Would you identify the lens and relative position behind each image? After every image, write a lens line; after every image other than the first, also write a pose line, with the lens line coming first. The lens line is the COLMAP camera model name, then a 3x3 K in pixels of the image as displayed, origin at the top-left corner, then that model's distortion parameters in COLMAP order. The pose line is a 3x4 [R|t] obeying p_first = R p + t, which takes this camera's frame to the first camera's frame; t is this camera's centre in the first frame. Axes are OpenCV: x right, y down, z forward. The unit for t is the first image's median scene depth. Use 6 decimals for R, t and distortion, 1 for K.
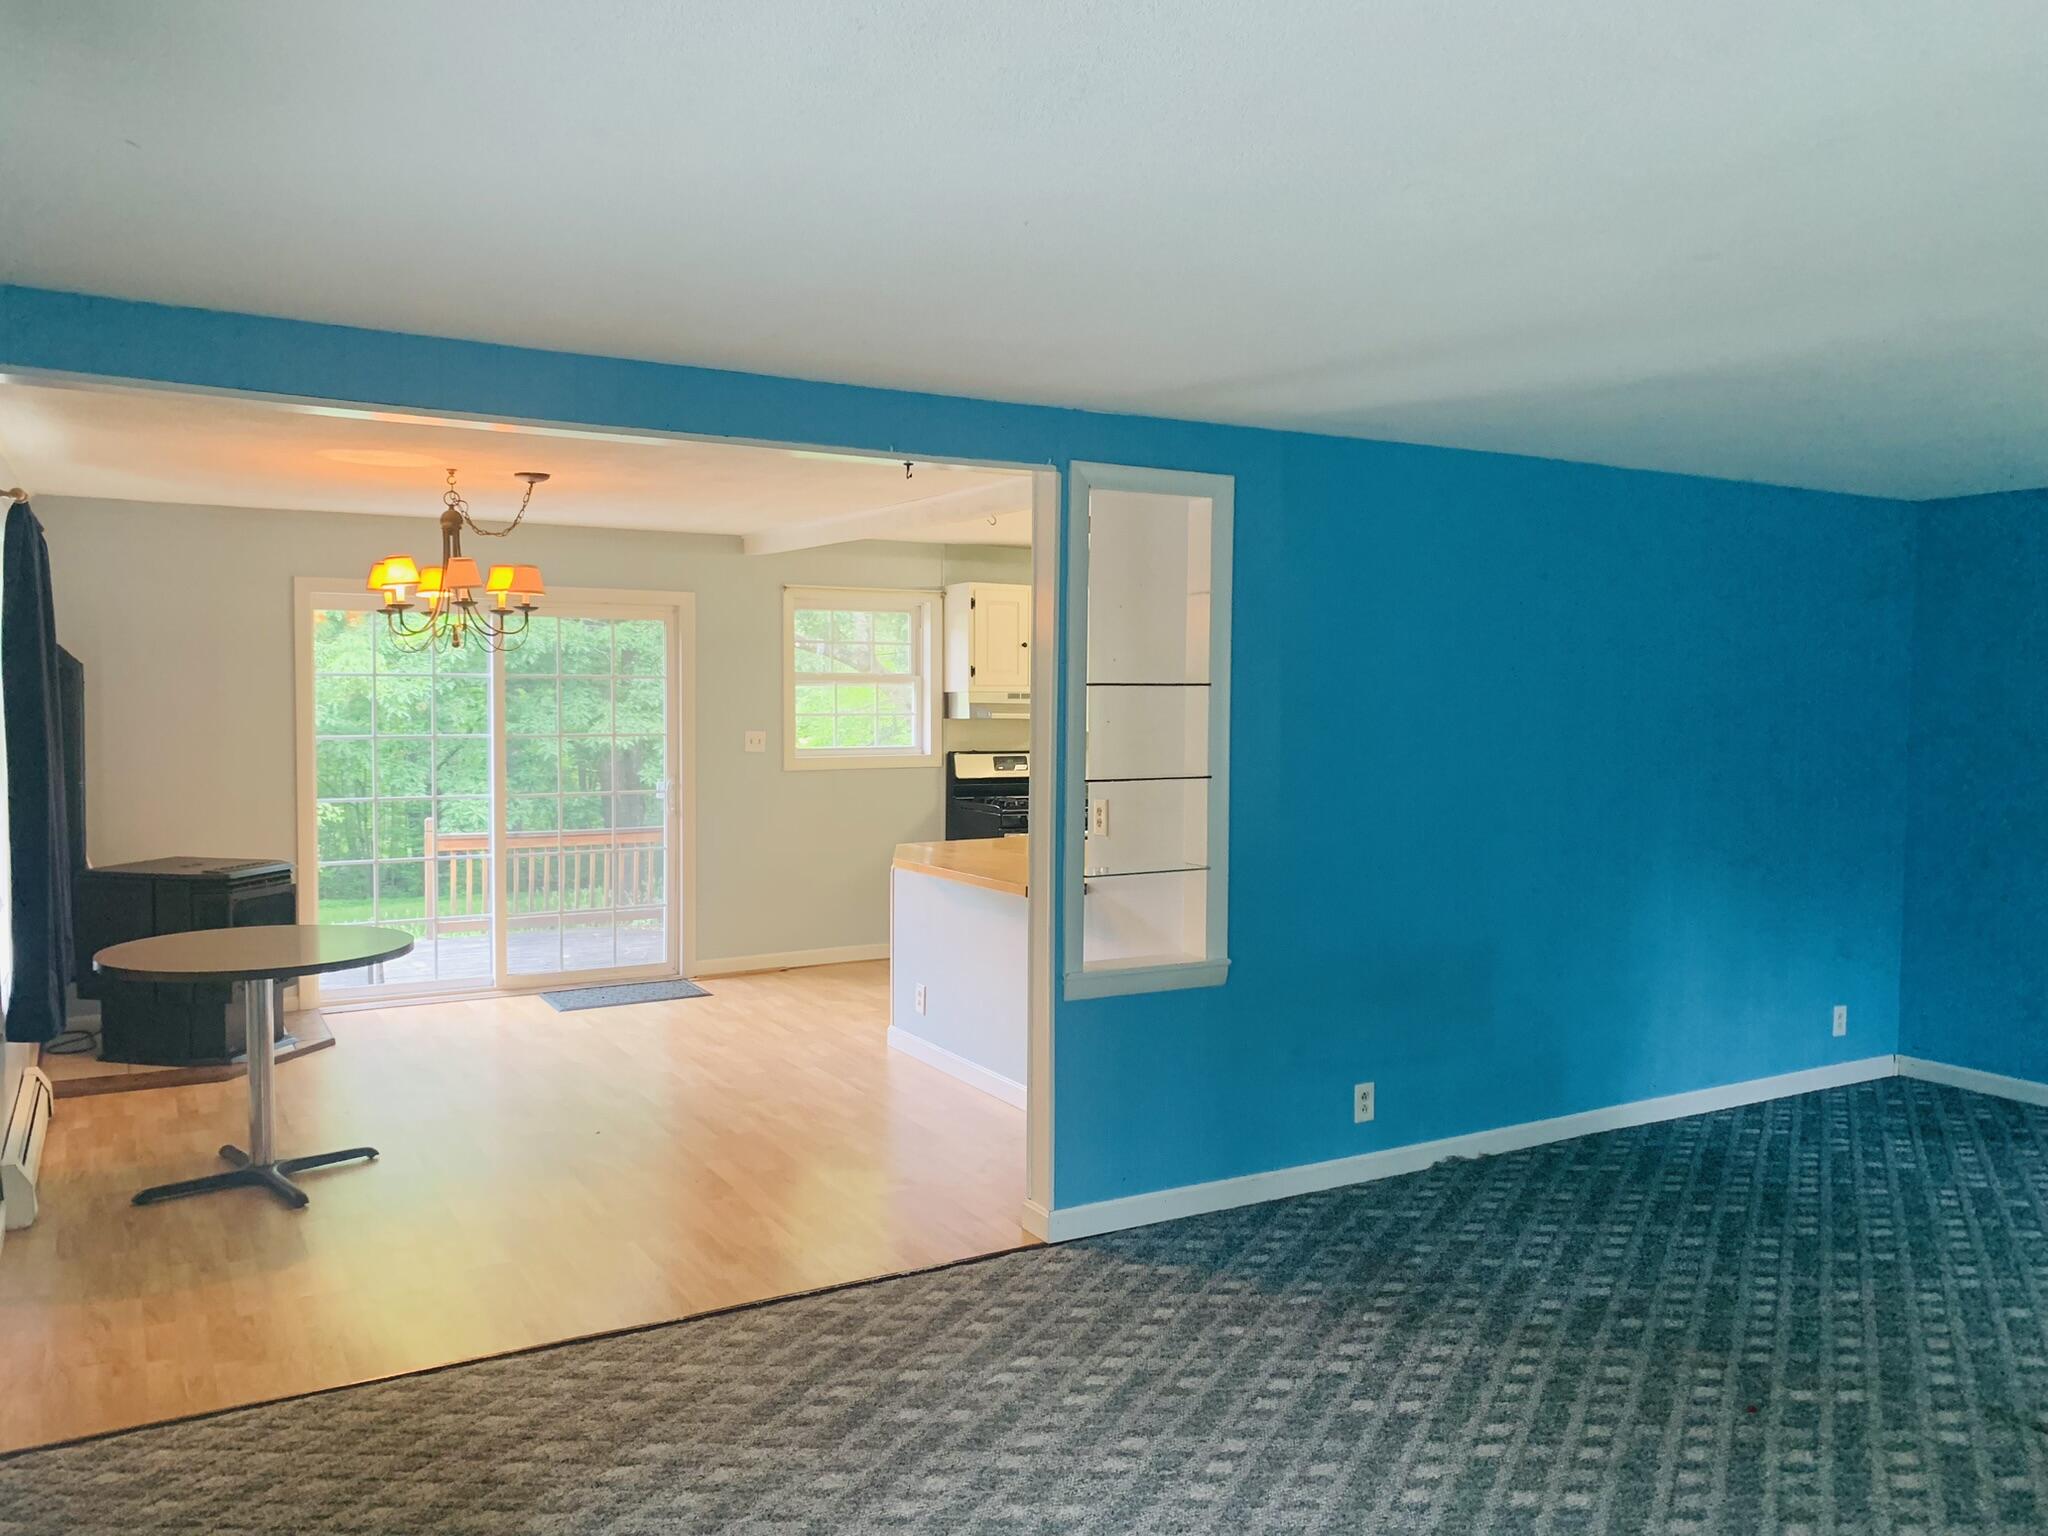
lens RADIAL K [[1551.9, 0, 1024.9], [0, 1551.9, 770.3], [0, 0, 1]] dist [-0.002589, -0.002051]
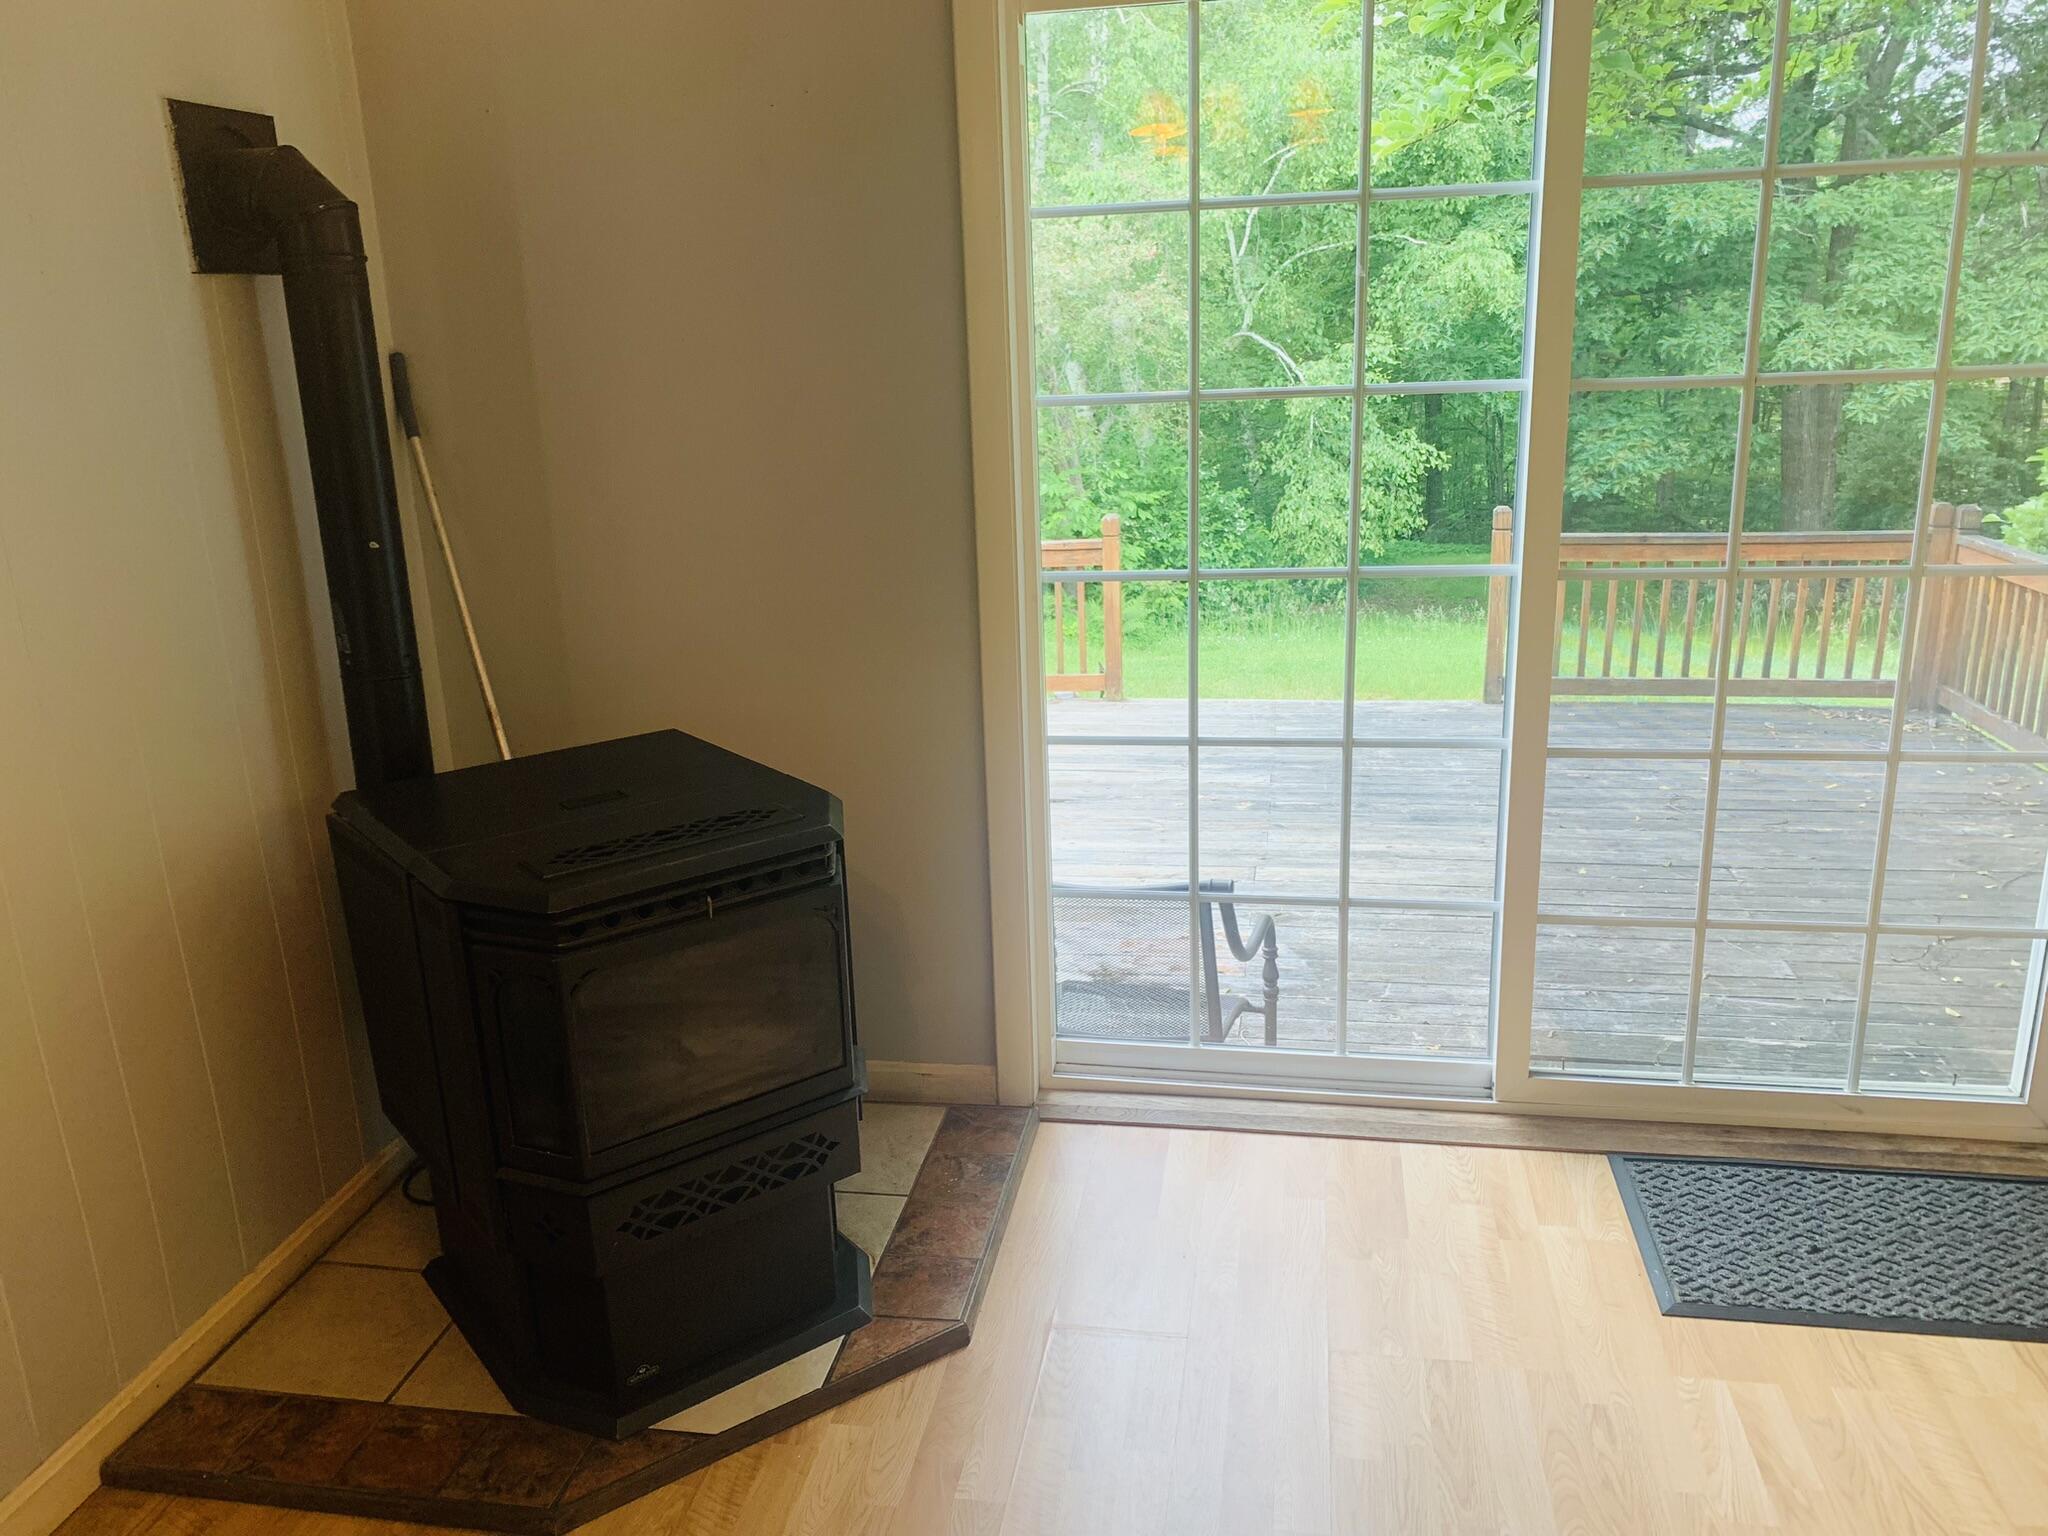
lens RADIAL K [[1551.9, 0, 1023.0], [0, 1551.9, 771.8], [0, 0, 1]] dist [-0.002589, -0.002051]
pose [[0.759136, 0.139950, -0.635709, -0.059220], [0.013289, 0.973078, 0.230091, -0.002919], [0.650796, -0.183118, 0.736839, 0.194470]]
